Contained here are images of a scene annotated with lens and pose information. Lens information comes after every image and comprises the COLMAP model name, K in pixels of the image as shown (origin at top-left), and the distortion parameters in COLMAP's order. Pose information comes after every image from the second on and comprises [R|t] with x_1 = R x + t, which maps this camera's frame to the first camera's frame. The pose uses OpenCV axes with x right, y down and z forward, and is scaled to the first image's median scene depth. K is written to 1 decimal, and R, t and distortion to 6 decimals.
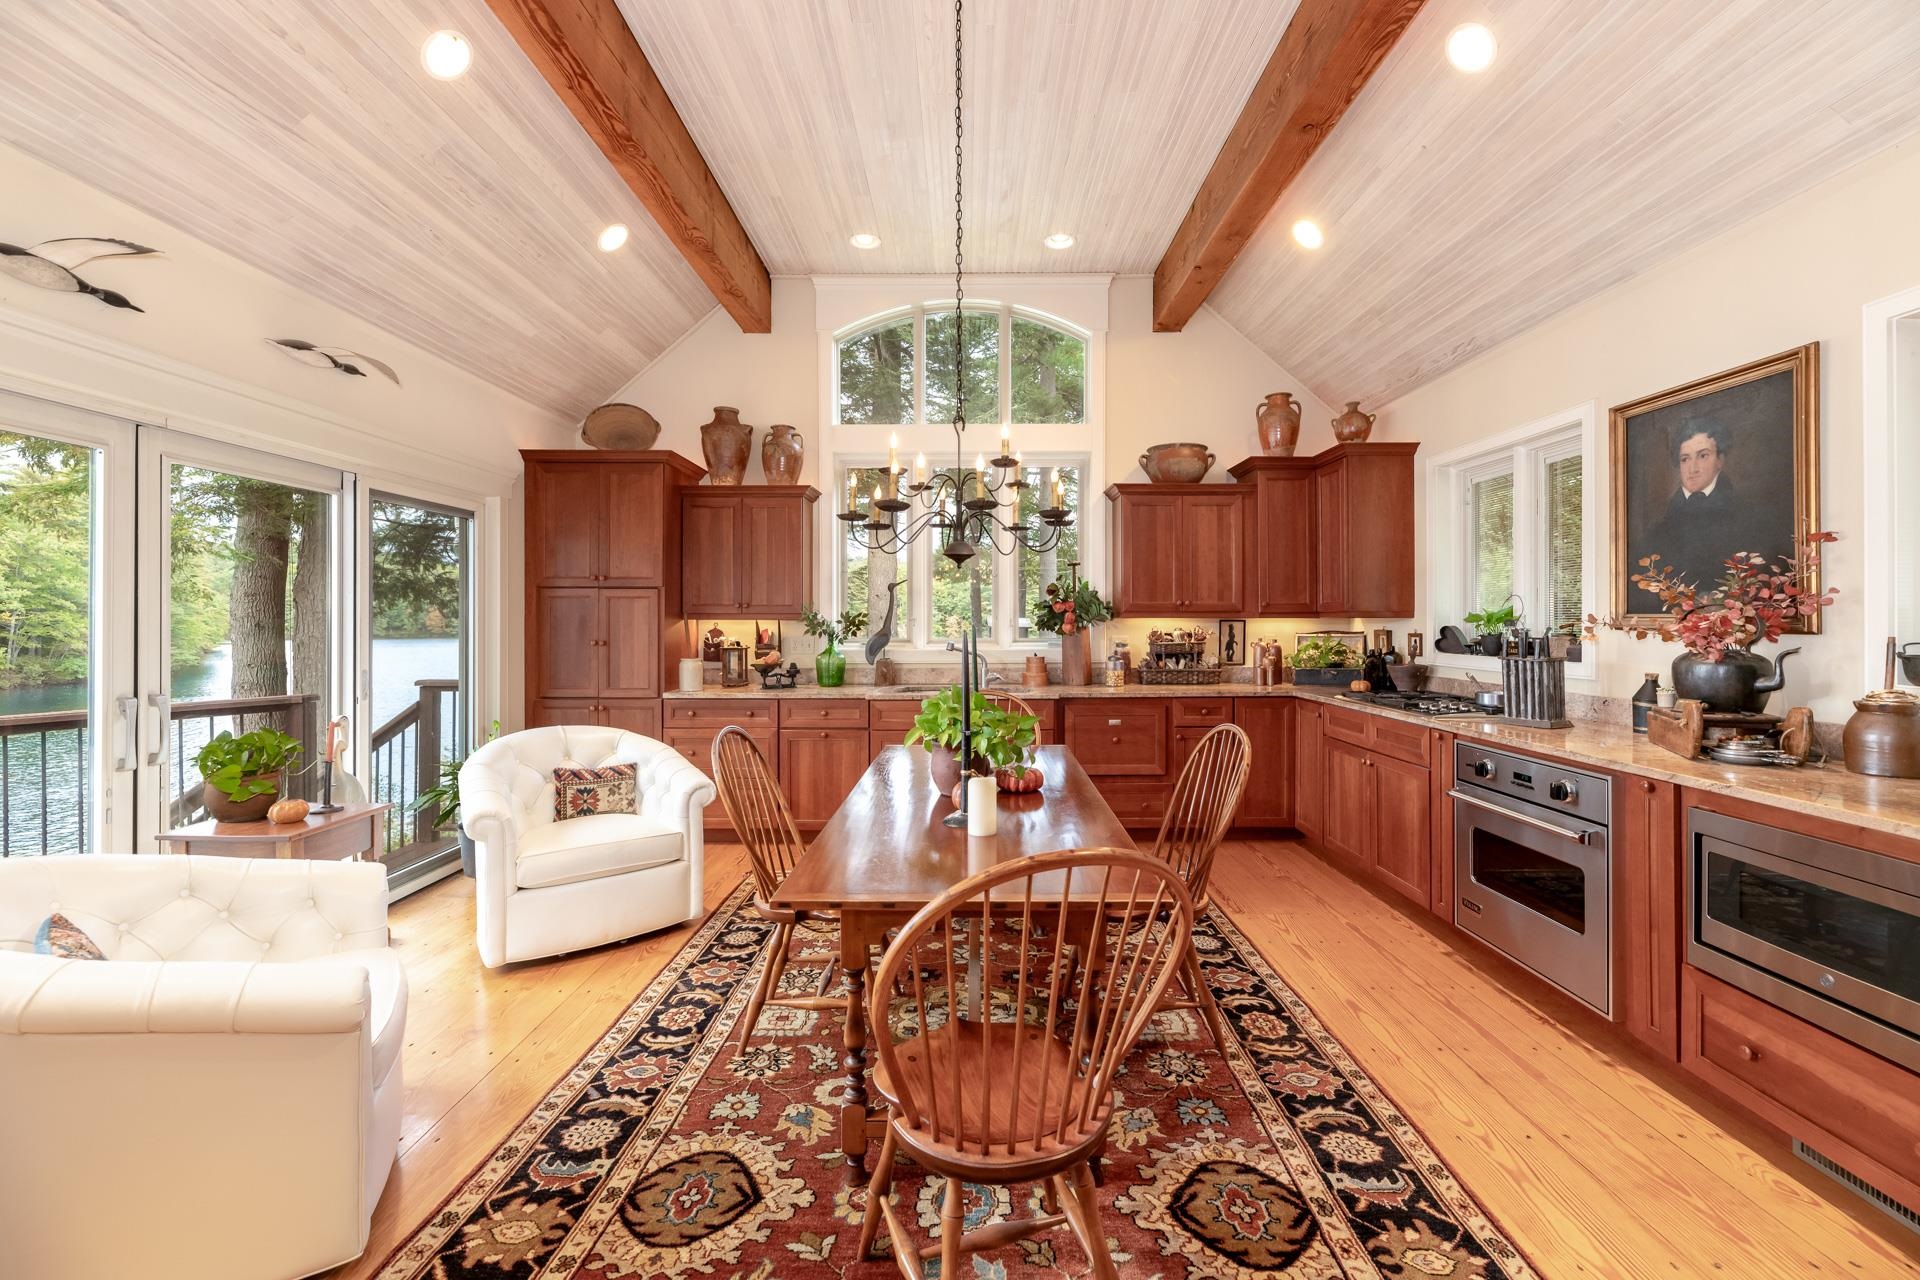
lens RADIAL K [[787.7, 0, 962.3], [0, 787.7, 620.7], [0, 0, 1]] dist [-0.000874, -0.000016]
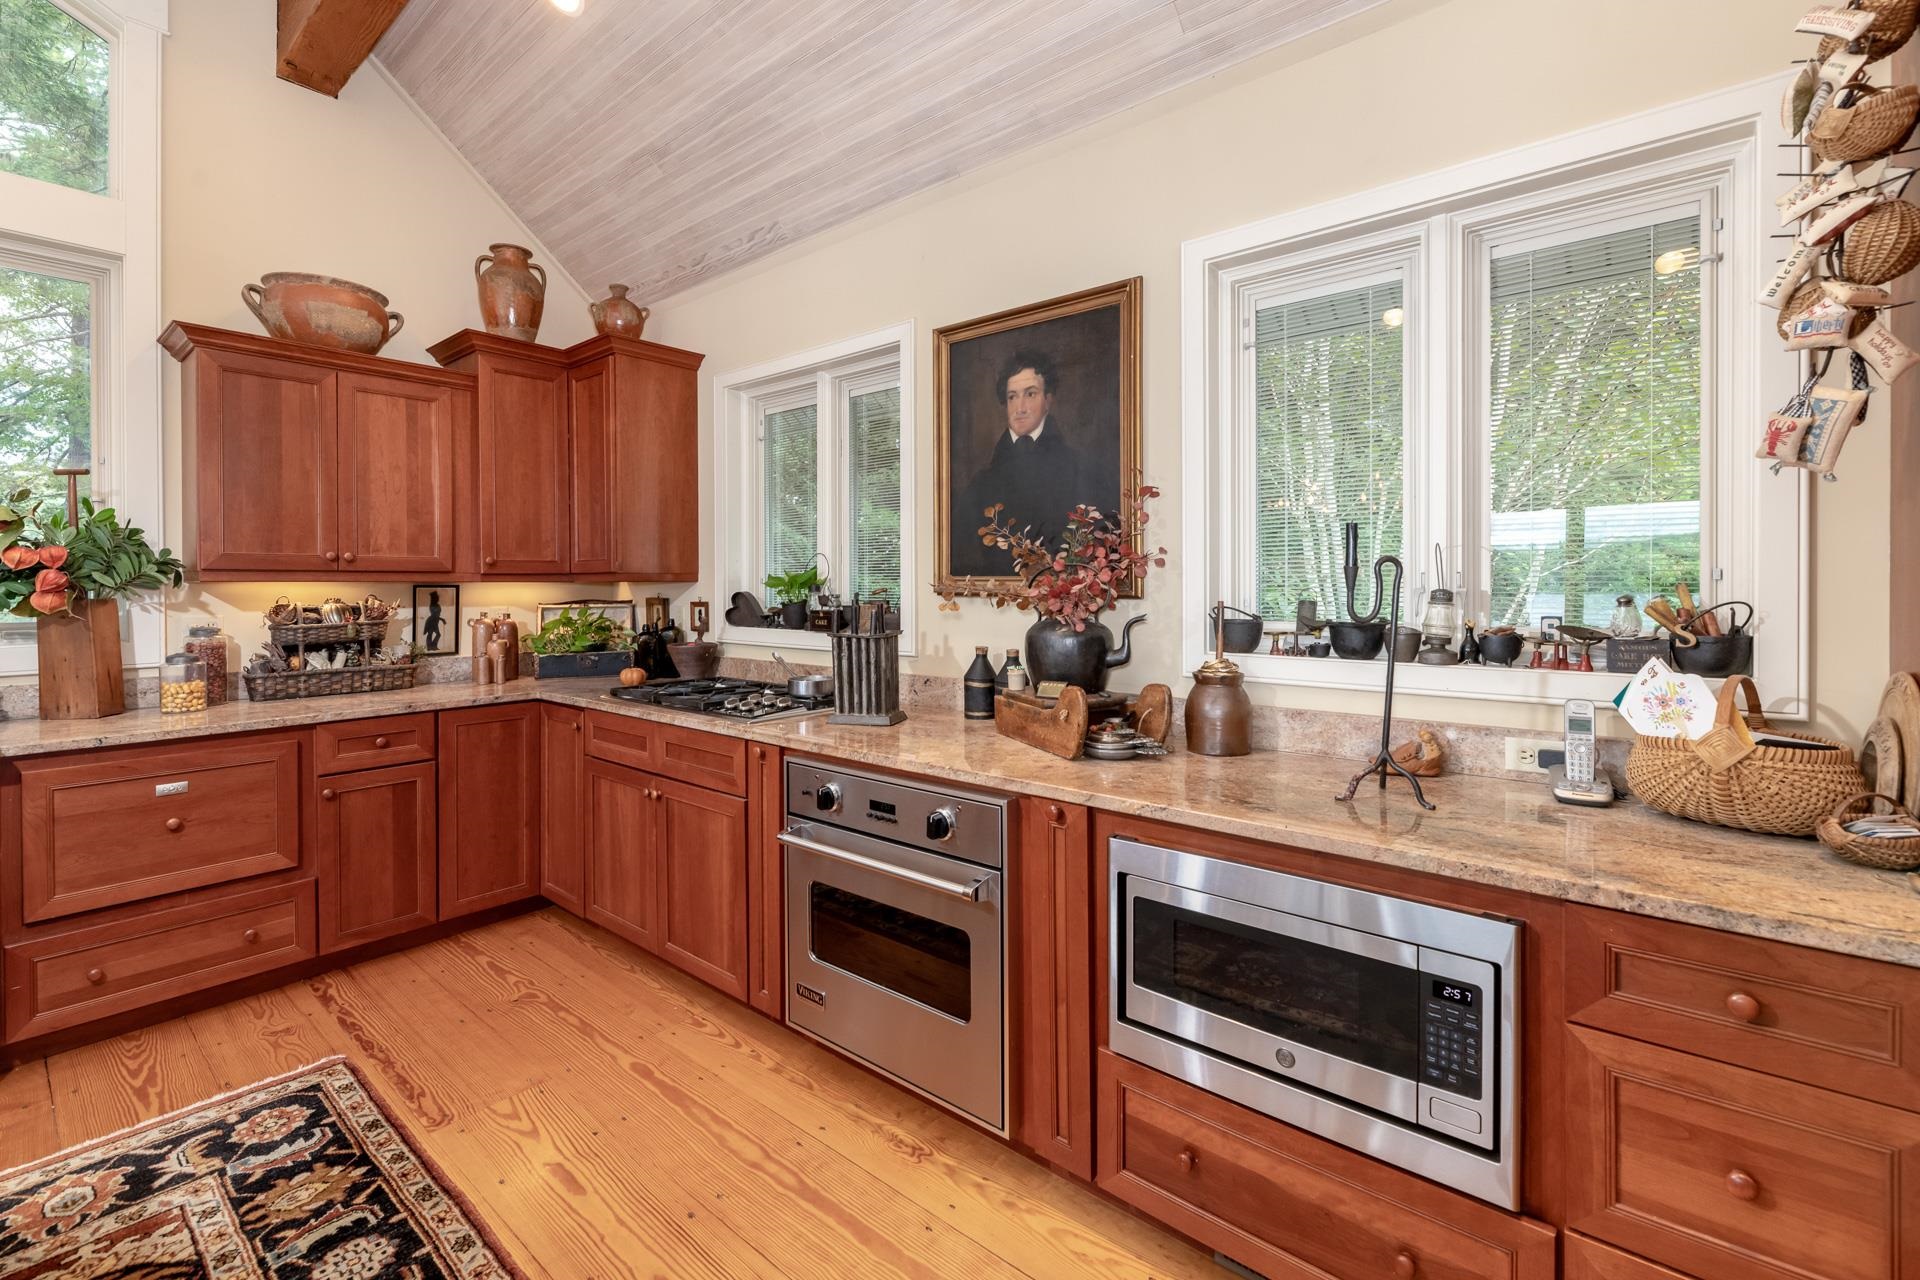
lens RADIAL K [[832.6, 0, 964.7], [0, 832.6, 587.9], [0, 0, 1]] dist [-0.002075, -0.000052]
pose [[0.635387, -0.004189, 0.772183, 0.126188], [0.002903, 0.999991, 0.003036, 0.000848], [-0.772189, 0.000312, 0.635393, 0.321959]]
